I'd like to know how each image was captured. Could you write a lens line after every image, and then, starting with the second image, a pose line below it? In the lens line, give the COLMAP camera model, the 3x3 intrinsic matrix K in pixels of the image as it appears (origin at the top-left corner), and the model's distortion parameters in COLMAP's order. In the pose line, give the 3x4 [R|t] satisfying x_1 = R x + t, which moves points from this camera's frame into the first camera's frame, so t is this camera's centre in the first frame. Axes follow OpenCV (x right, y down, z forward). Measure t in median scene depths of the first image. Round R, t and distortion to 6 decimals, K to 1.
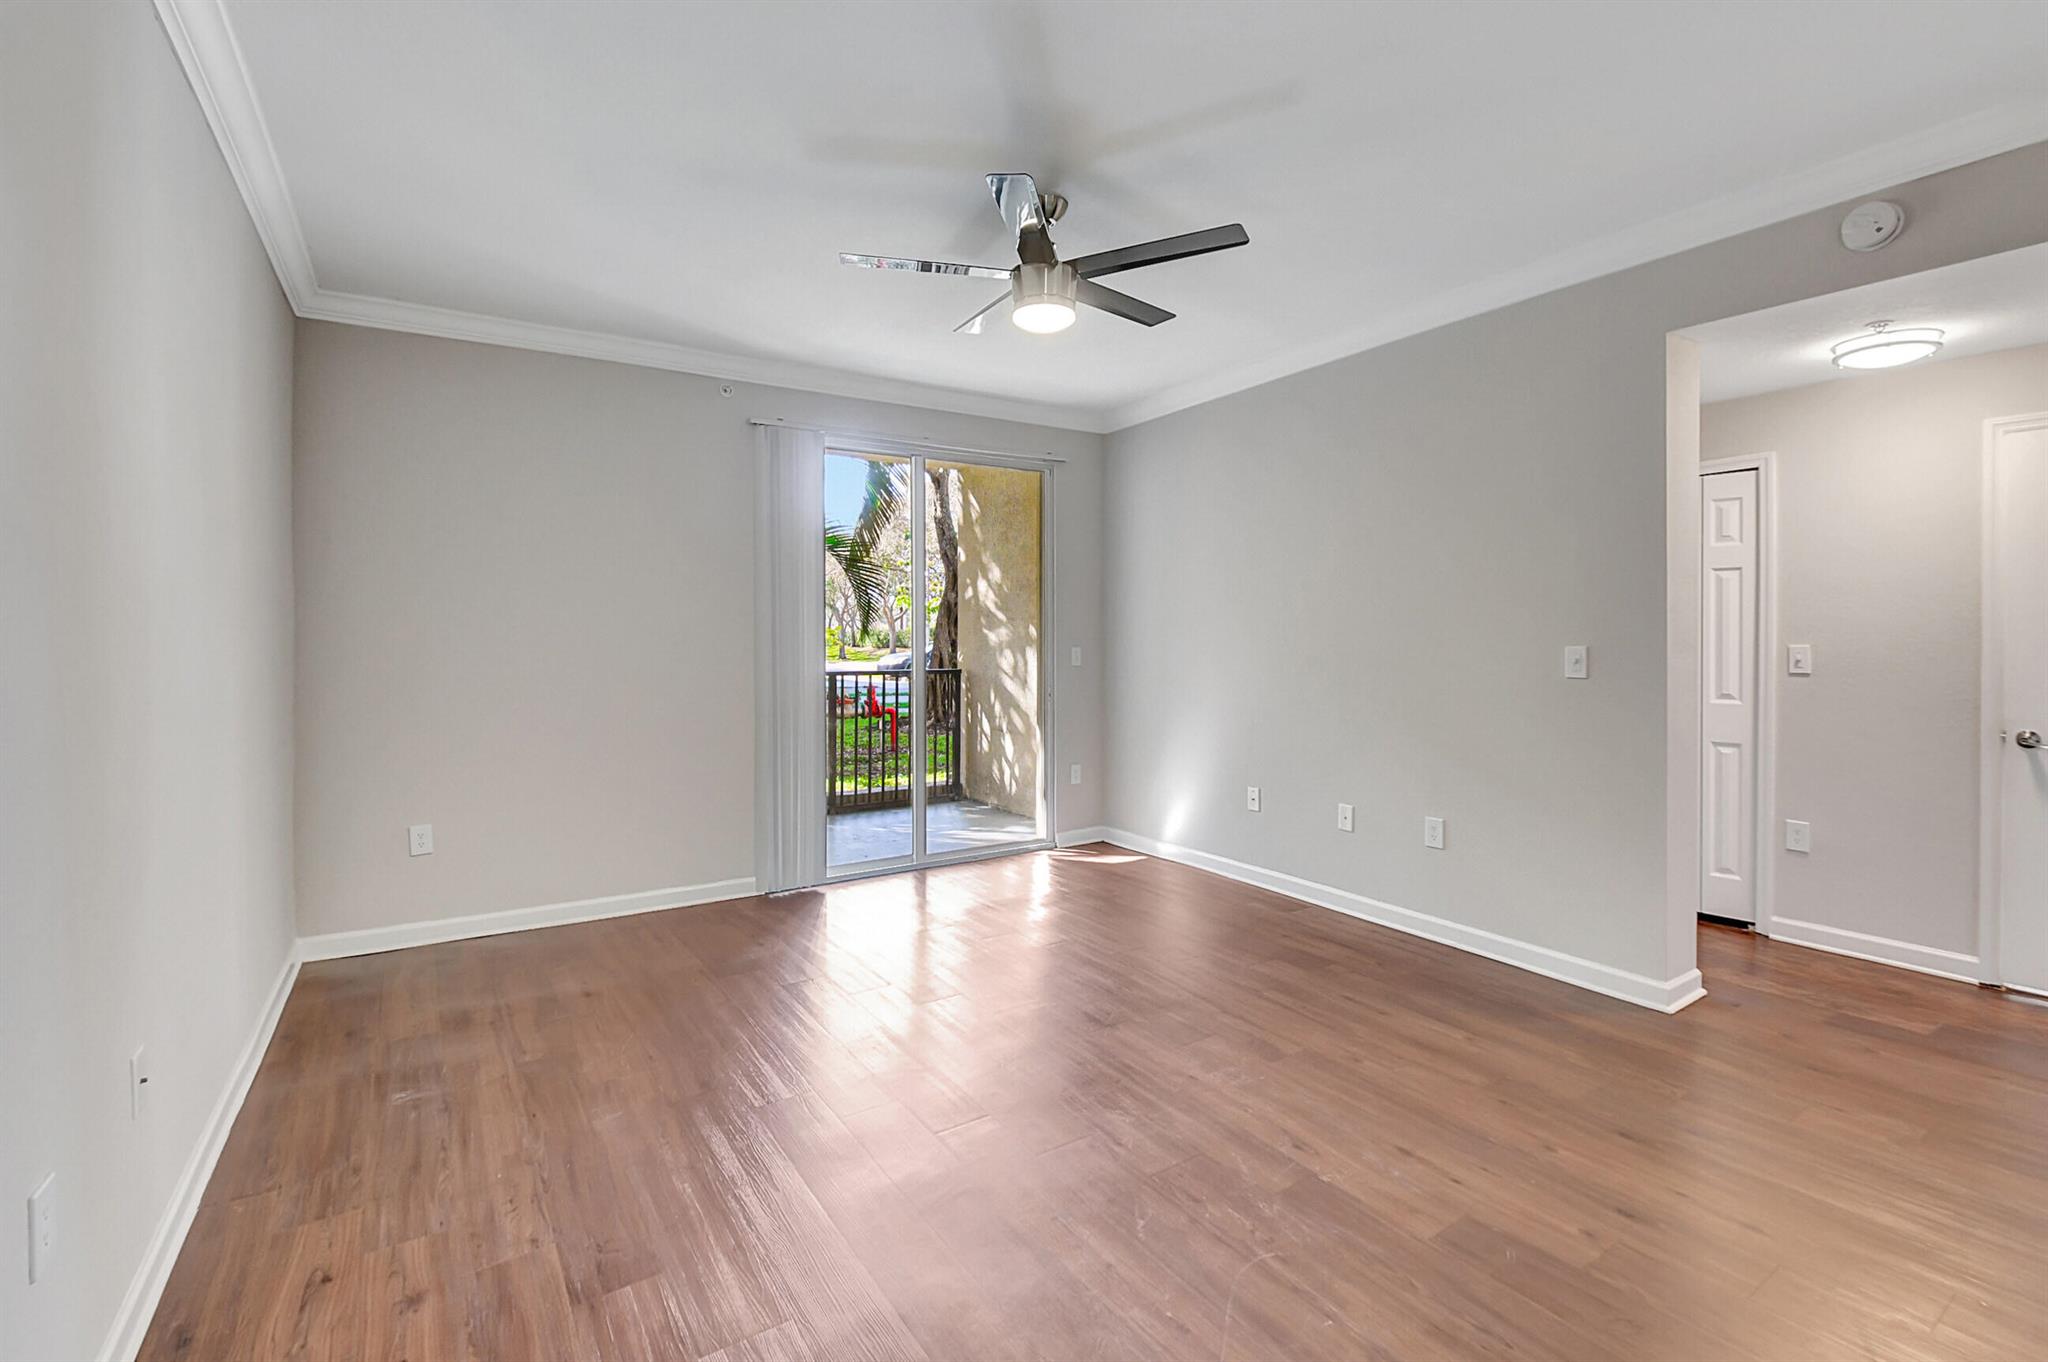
lens RADIAL K [[916.1, 0, 1024.8], [0, 916.1, 624.0], [0, 0, 1]] dist [-0.000383, -0.000531]
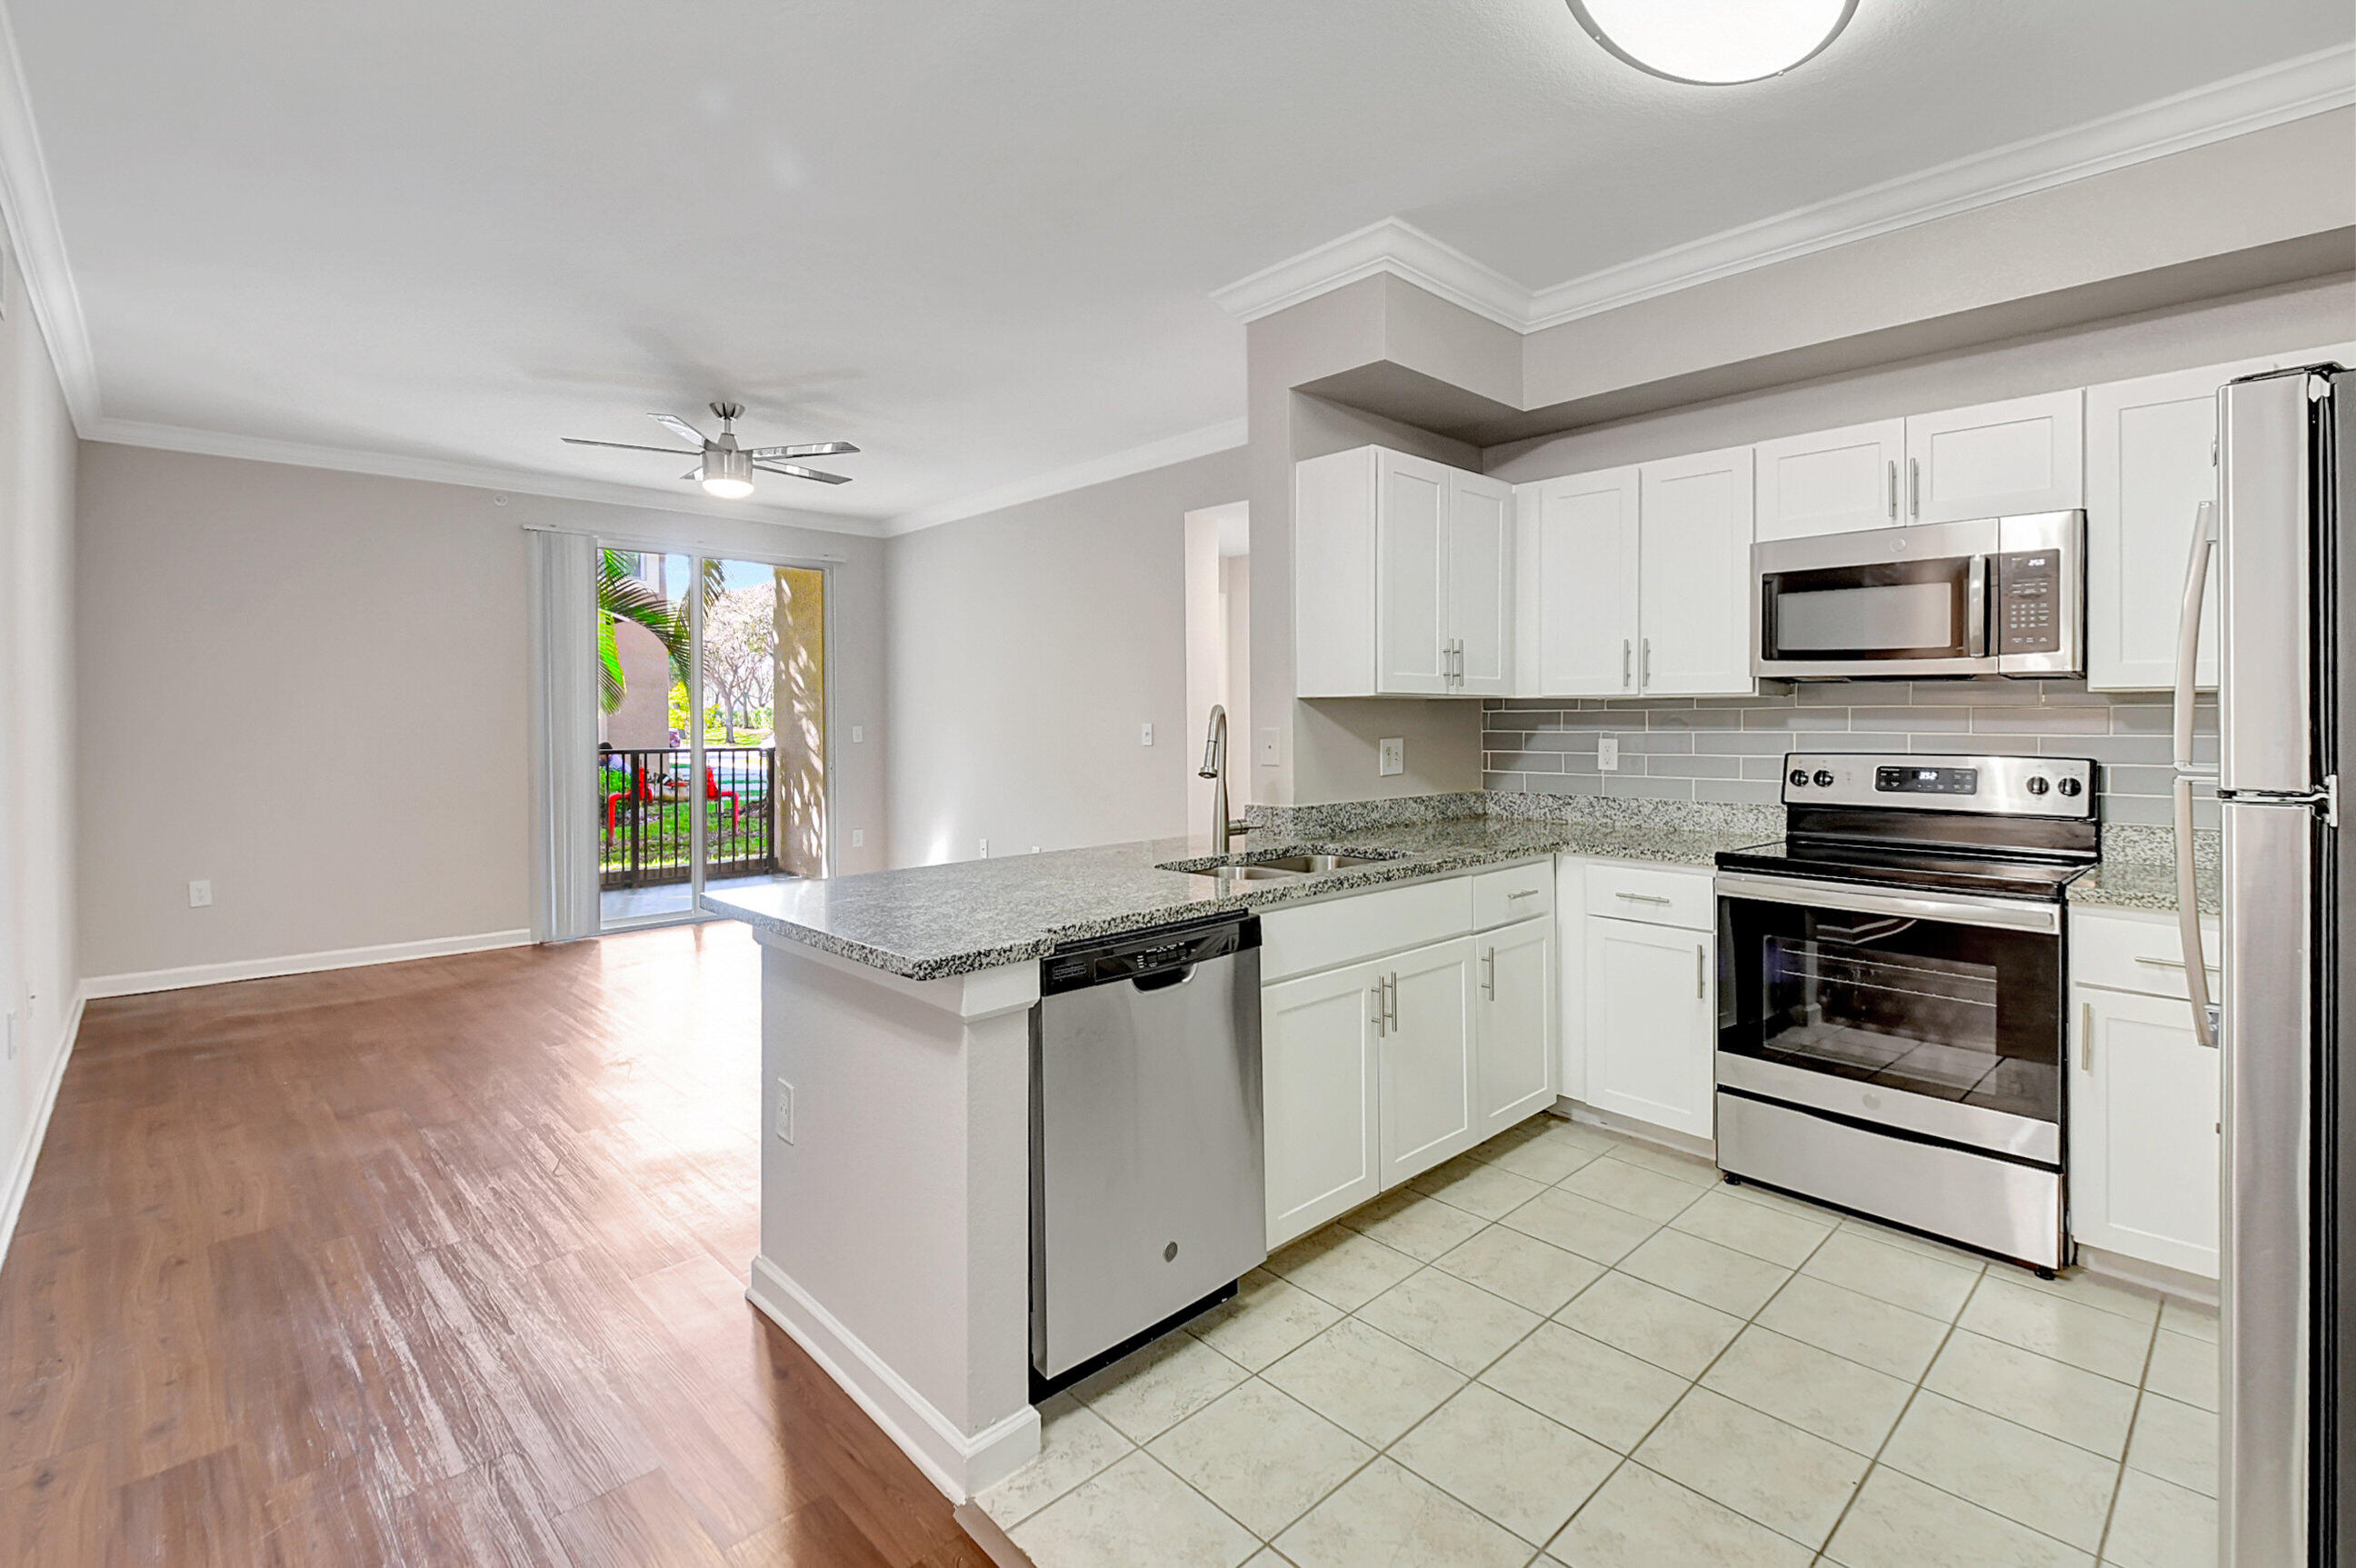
lens RADIAL K [[1061.6, 0, 1178.0], [0, 1061.6, 723.8], [0, 0, 1]] dist [0.002552, -0.000505]
pose [[0.980251, -0.001662, 0.197752, 0.246051], [-0.002402, 0.999791, 0.020309, -0.006166], [-0.197745, -0.020383, 0.980042, -0.480205]]
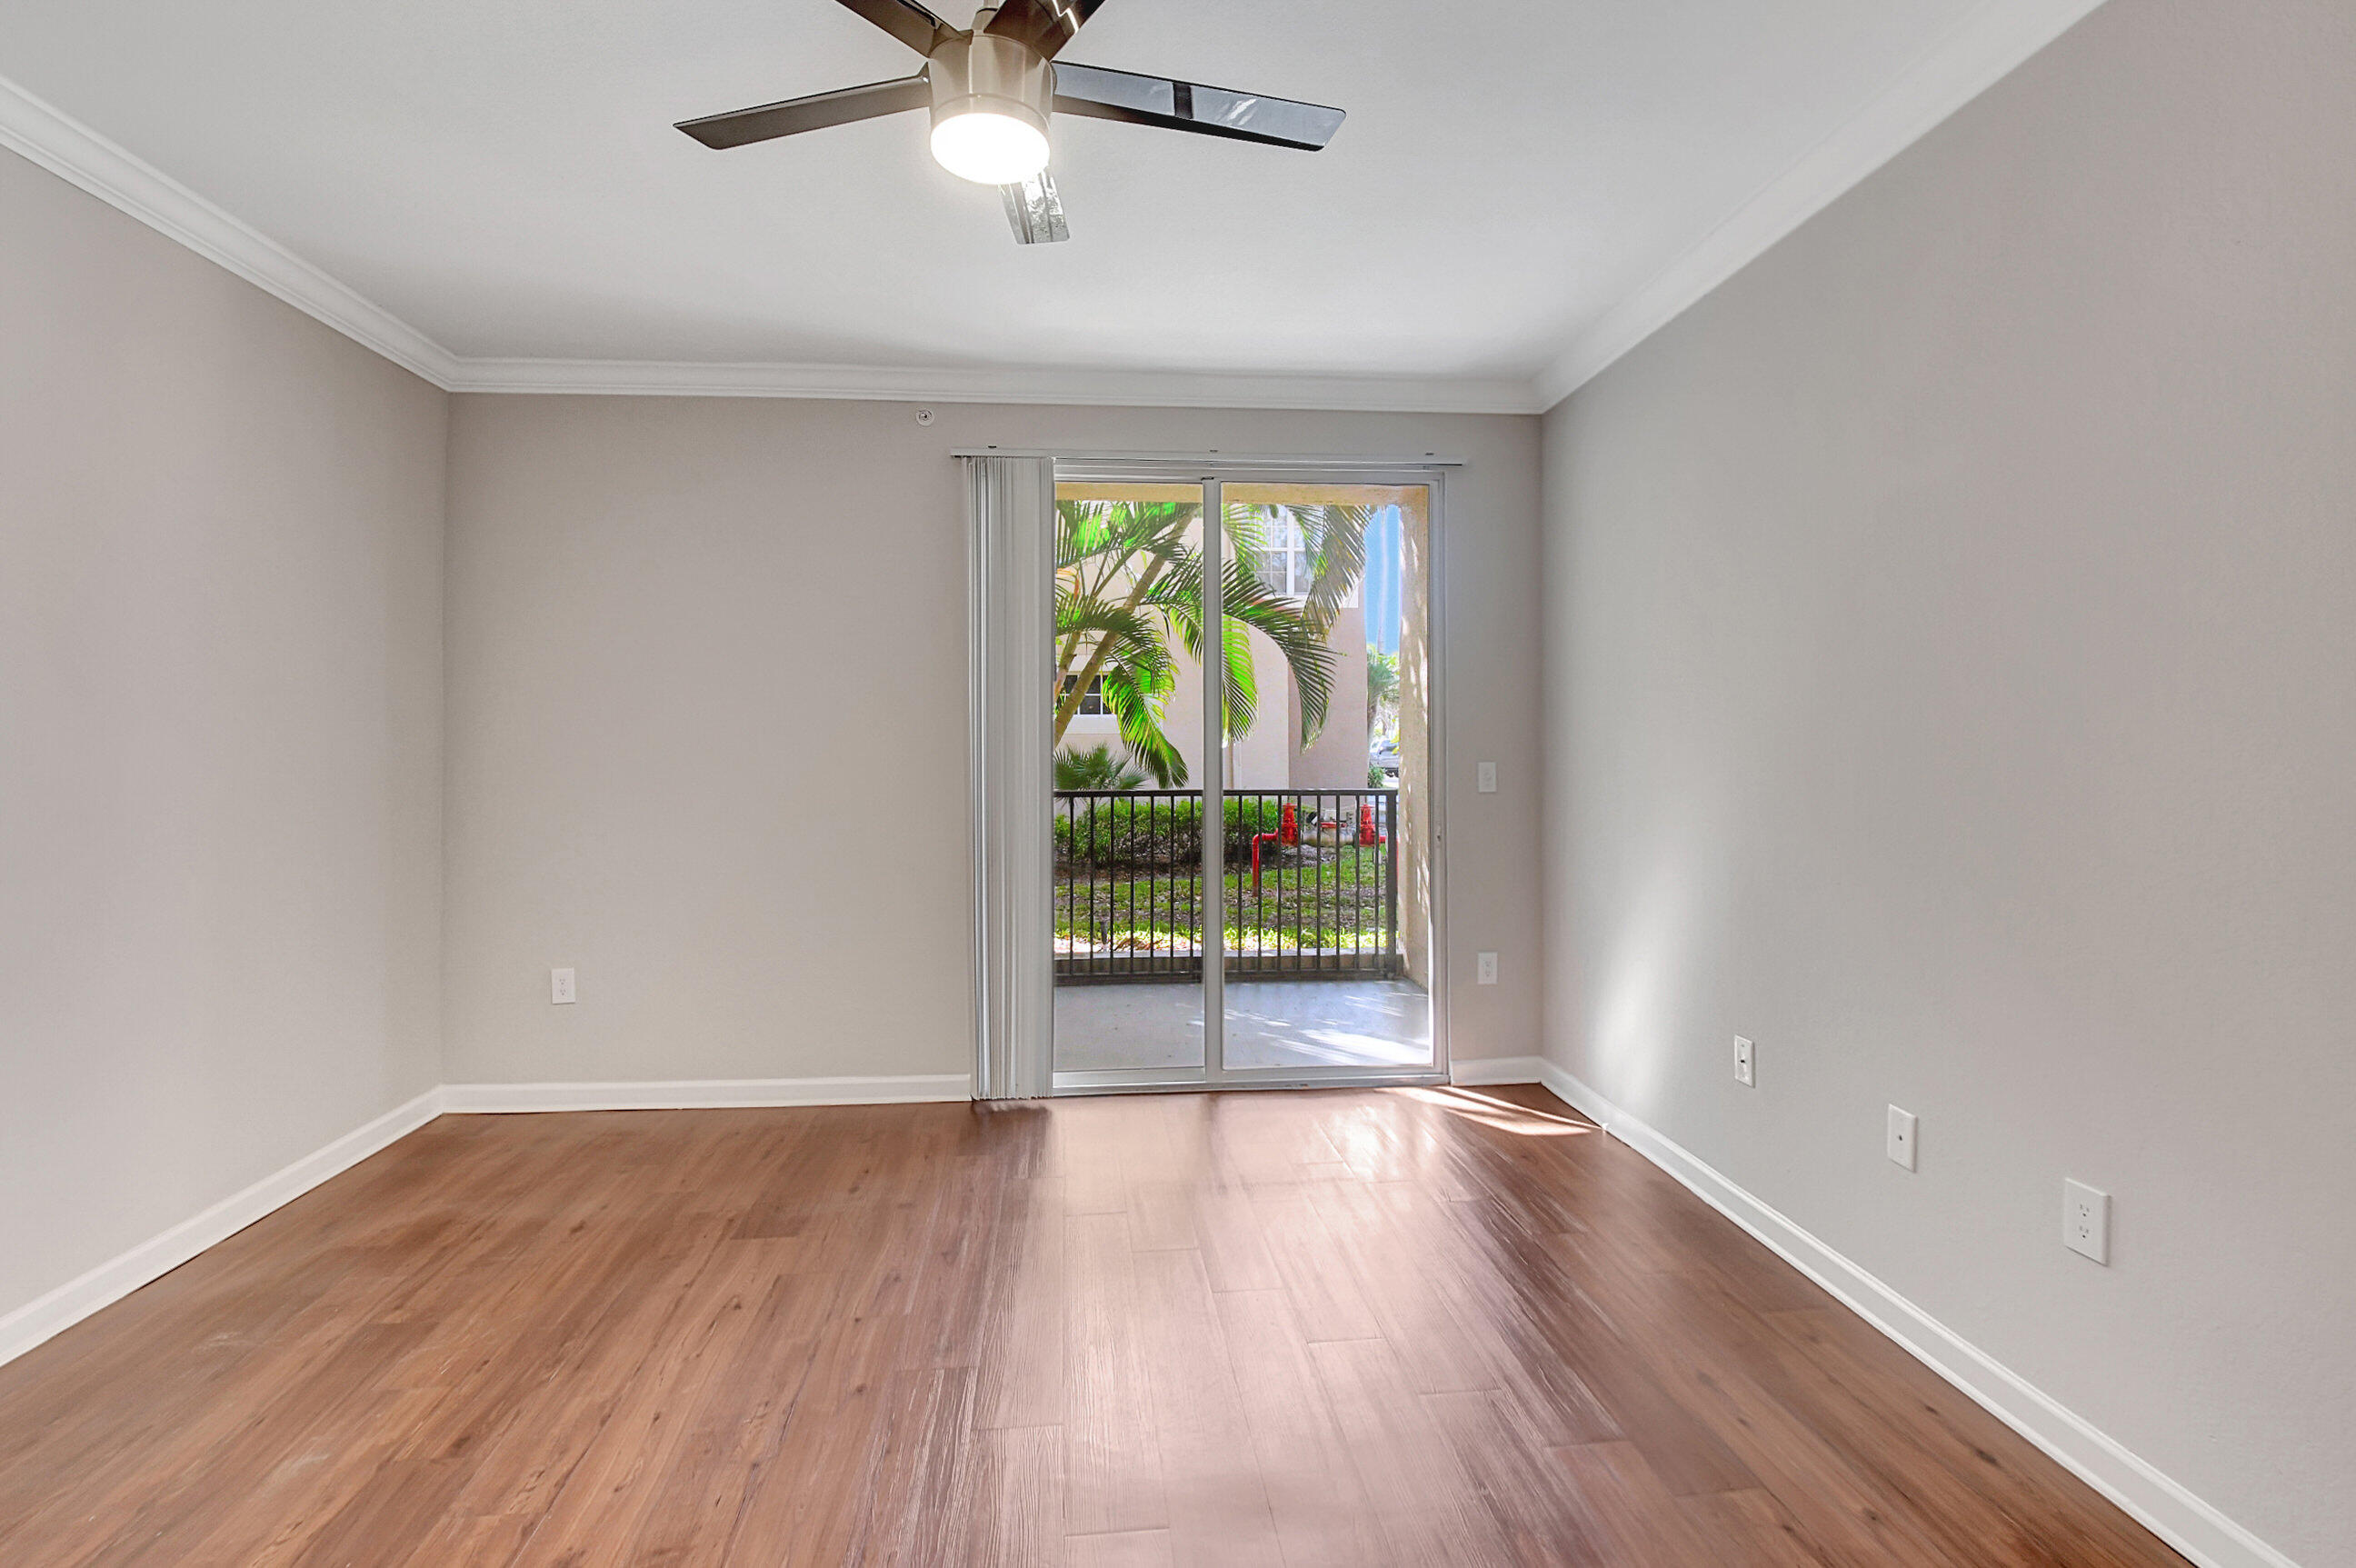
lens RADIAL K [[1078.0, 0, 1182.3], [0, 1078.0, 730.0], [0, 0, 1]] dist [-0.016703, -0.001224]
pose [[0.888053, -0.001888, -0.459737, 0.274427], [0.005675, 0.999960, 0.006855, -0.005341], [0.459706, -0.008697, 0.888029, 0.338888]]
